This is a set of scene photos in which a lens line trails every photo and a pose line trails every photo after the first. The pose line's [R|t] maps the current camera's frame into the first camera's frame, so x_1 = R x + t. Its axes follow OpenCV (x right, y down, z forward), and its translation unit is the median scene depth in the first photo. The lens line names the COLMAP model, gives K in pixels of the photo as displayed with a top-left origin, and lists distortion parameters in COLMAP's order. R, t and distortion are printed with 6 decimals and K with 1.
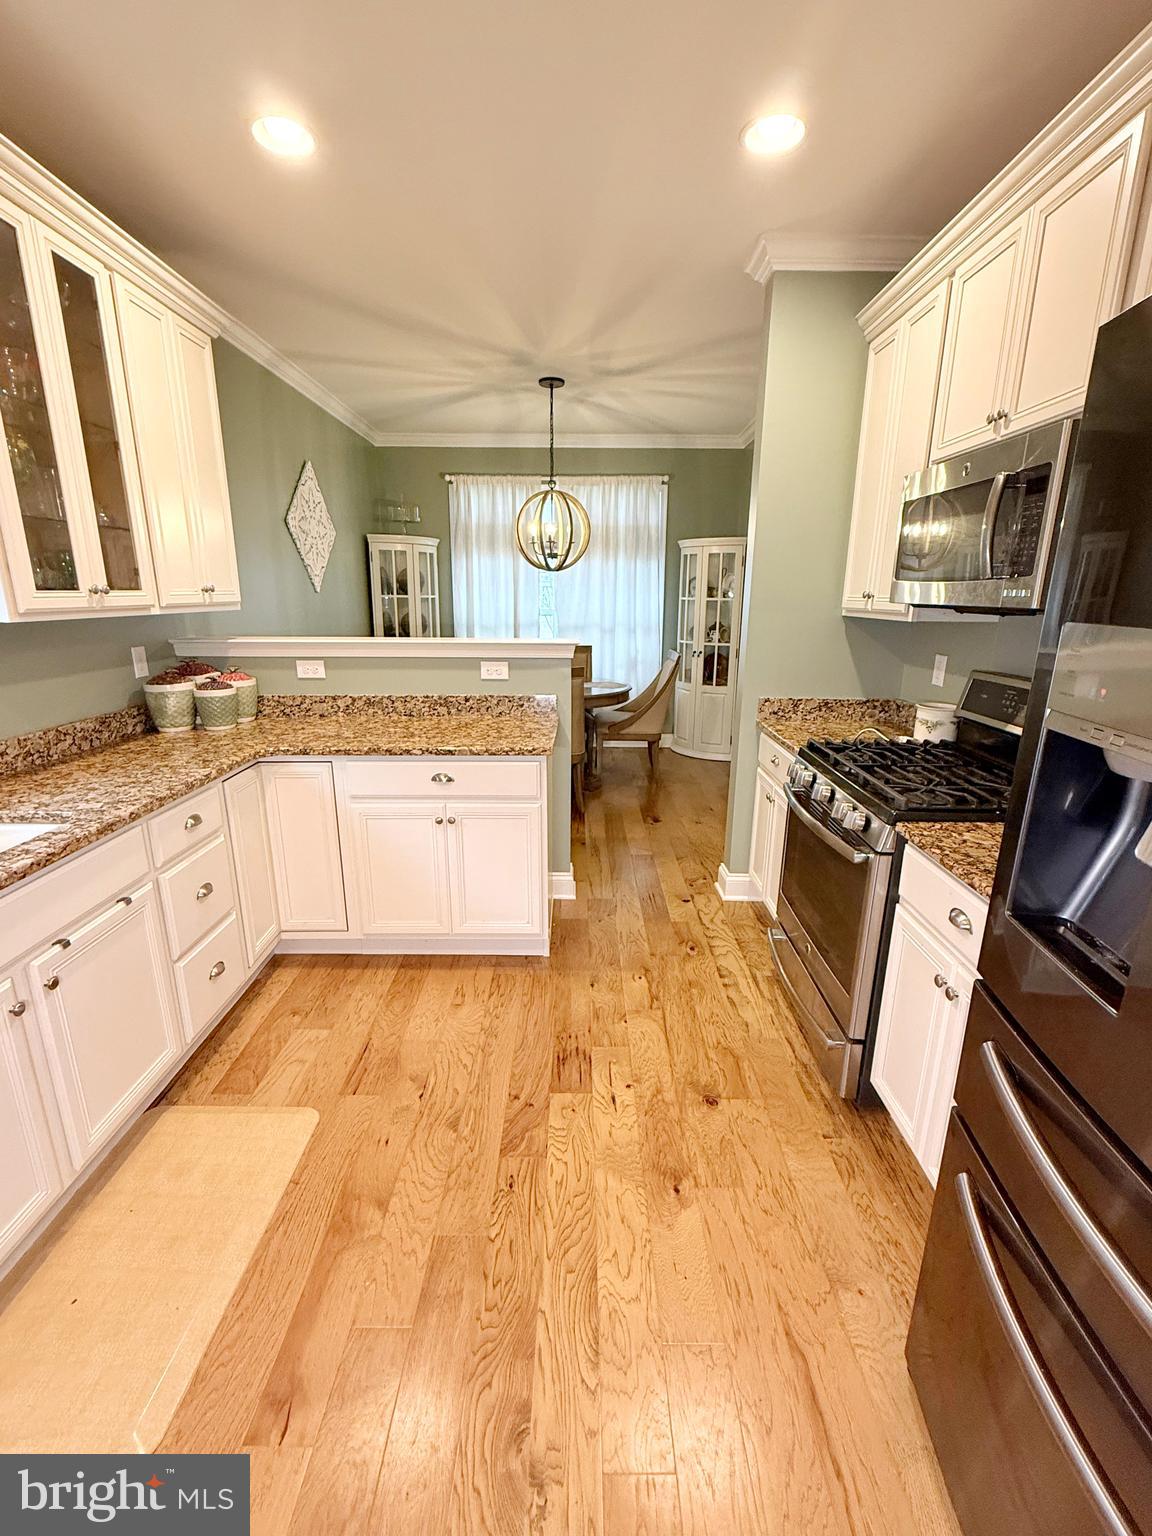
lens RADIAL K [[659.8, 0, 576.0], [0, 659.8, 768.0], [0, 0, 1]] dist [0.000983, -0.000580]
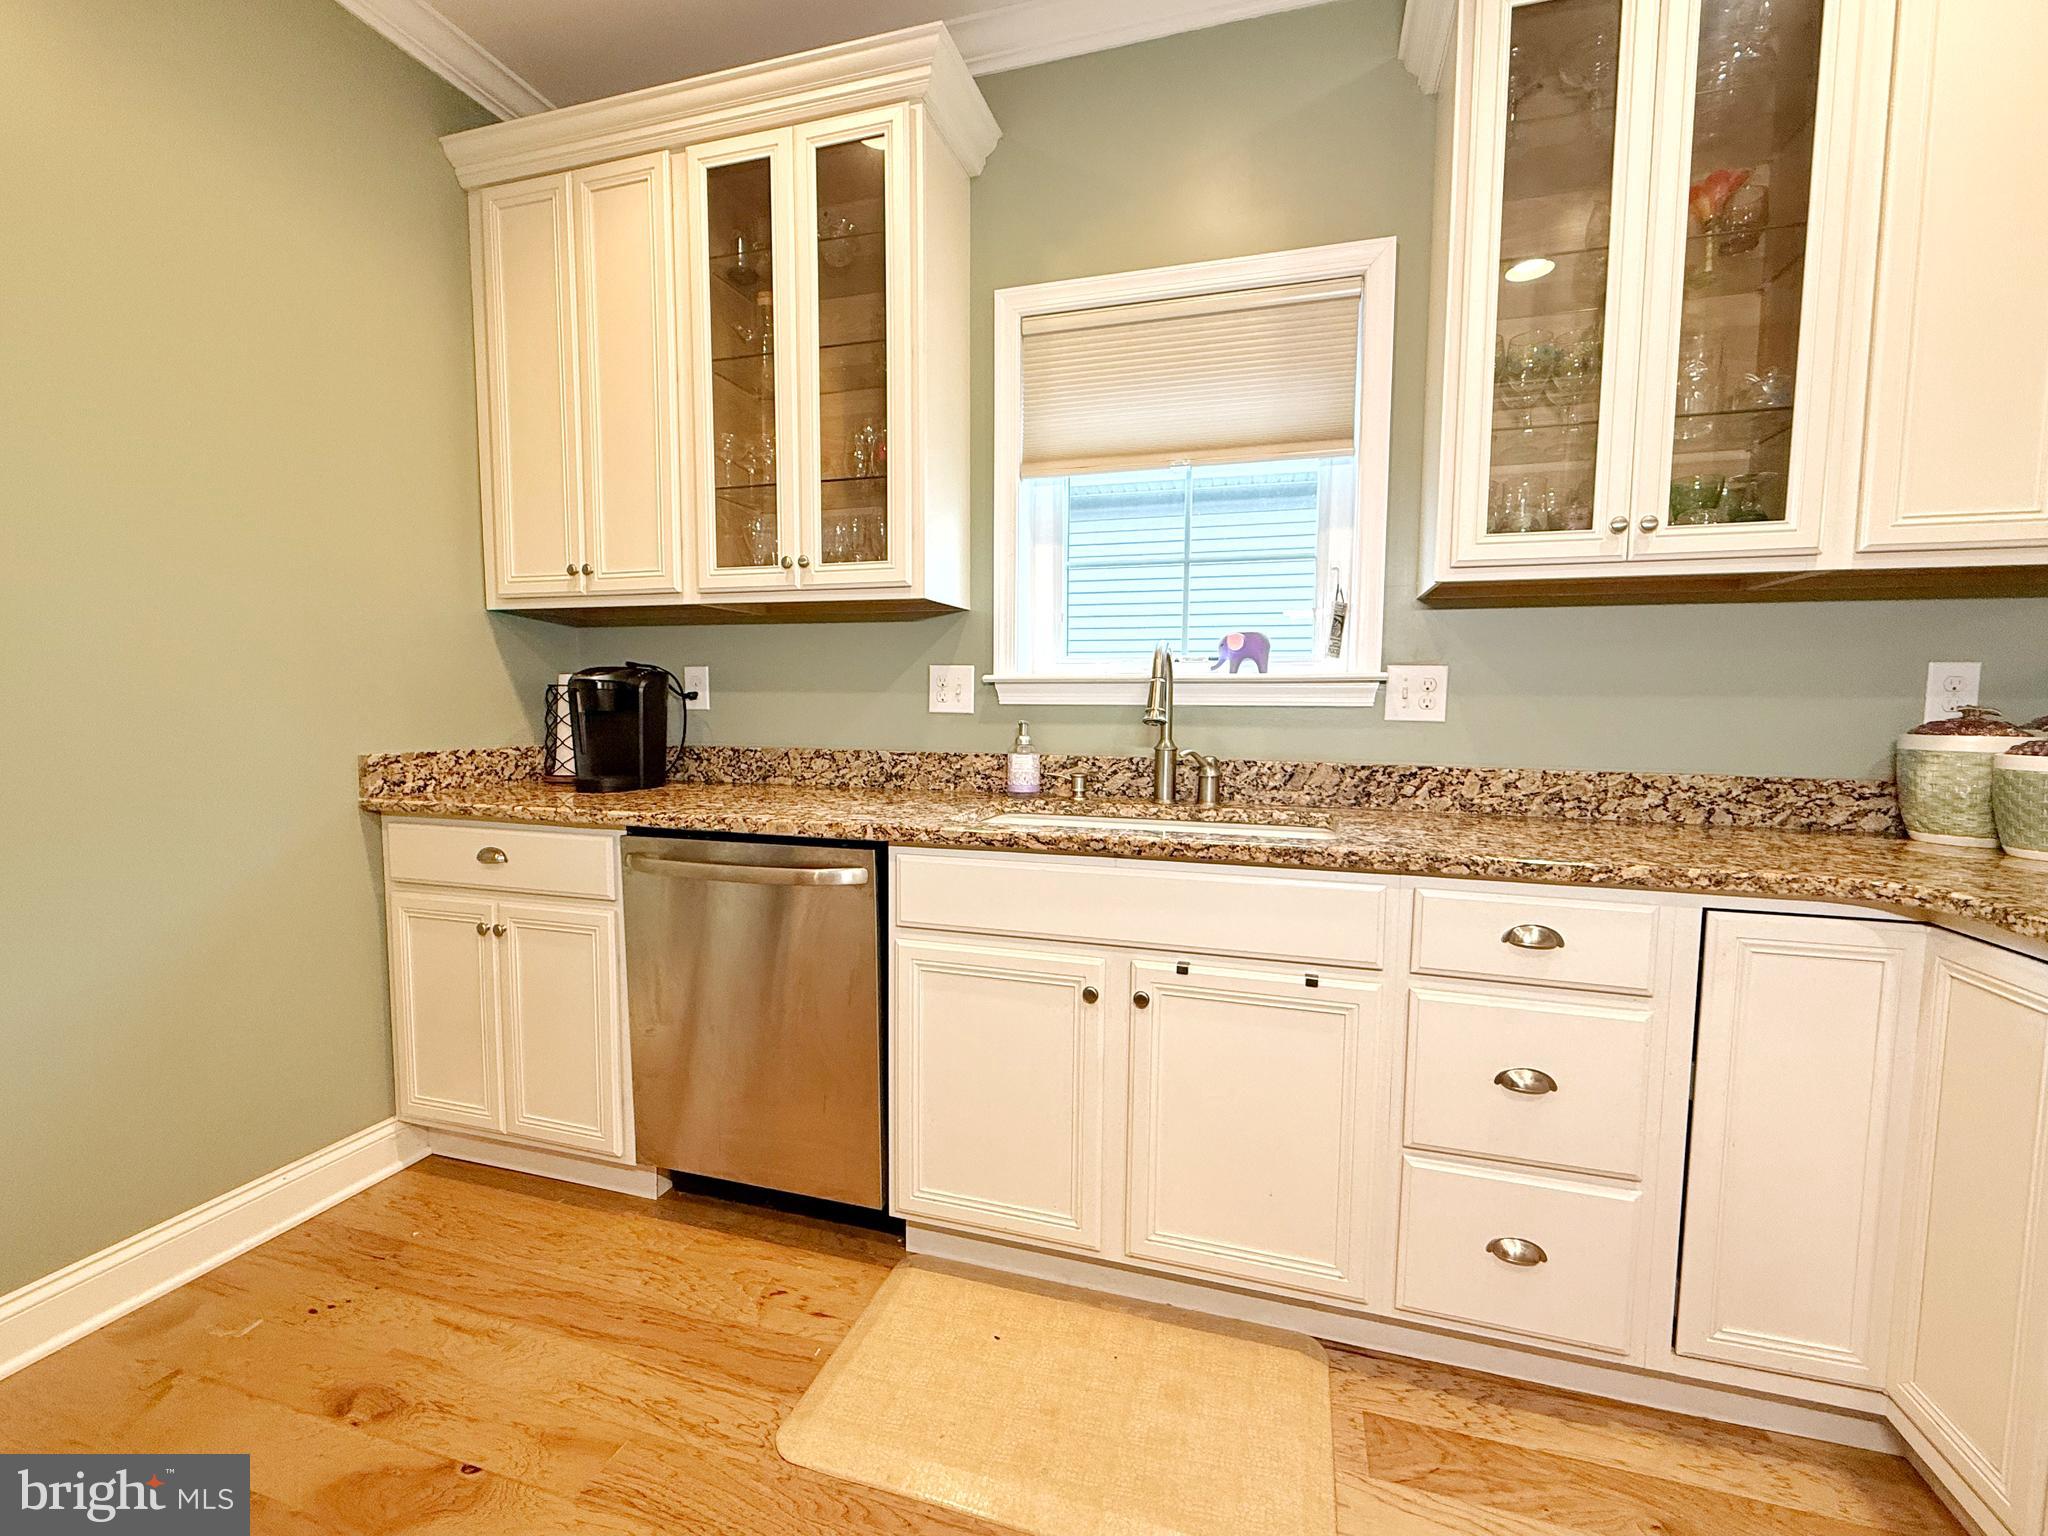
lens RADIAL K [[879.8, 0, 1024.0], [0, 879.8, 768.0], [0, 0, 1]] dist [0.000983, -0.000580]
pose [[-0.289891, 0.064259, -0.954900, 0.145278], [-0.257268, 0.955788, 0.142420, -0.032777], [0.921833, 0.286951, -0.260542, 0.628455]]
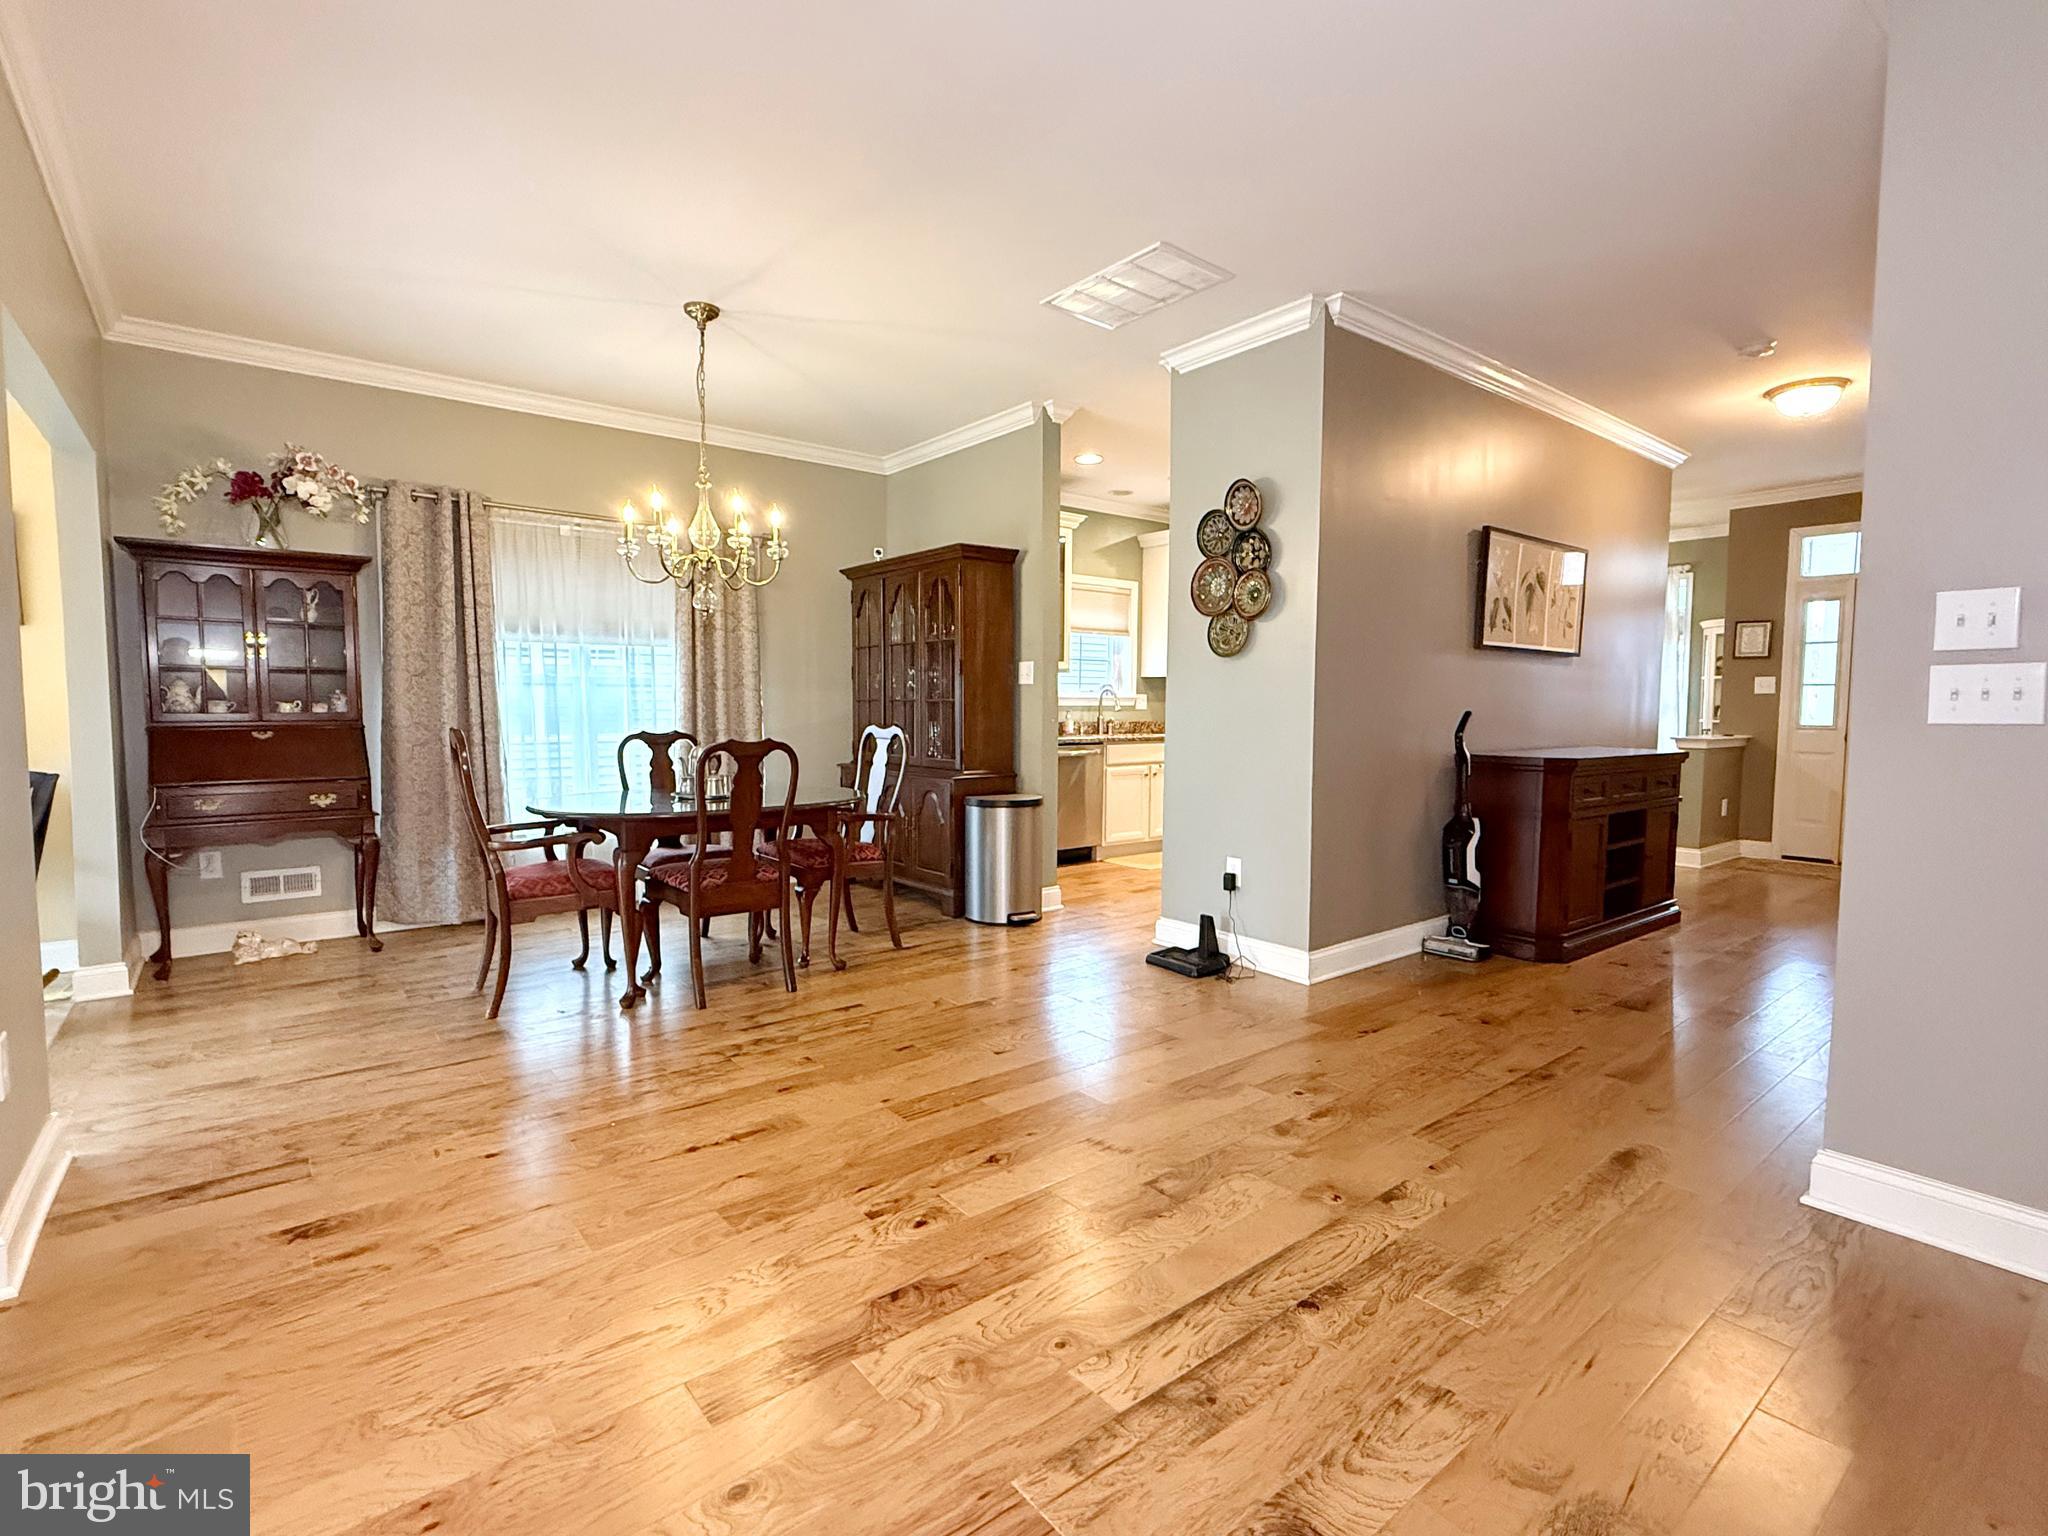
lens RADIAL K [[969.6, 0, 1022.8], [0, 969.6, 770.2], [0, 0, 1]] dist [0.000729, -0.000081]
pose [[0.629755, 0.050619, -0.775143, 1.589728], [-0.202753, 0.973995, -0.101120, 0.568222], [0.749867, 0.220843, 0.623641, -1.585631]]
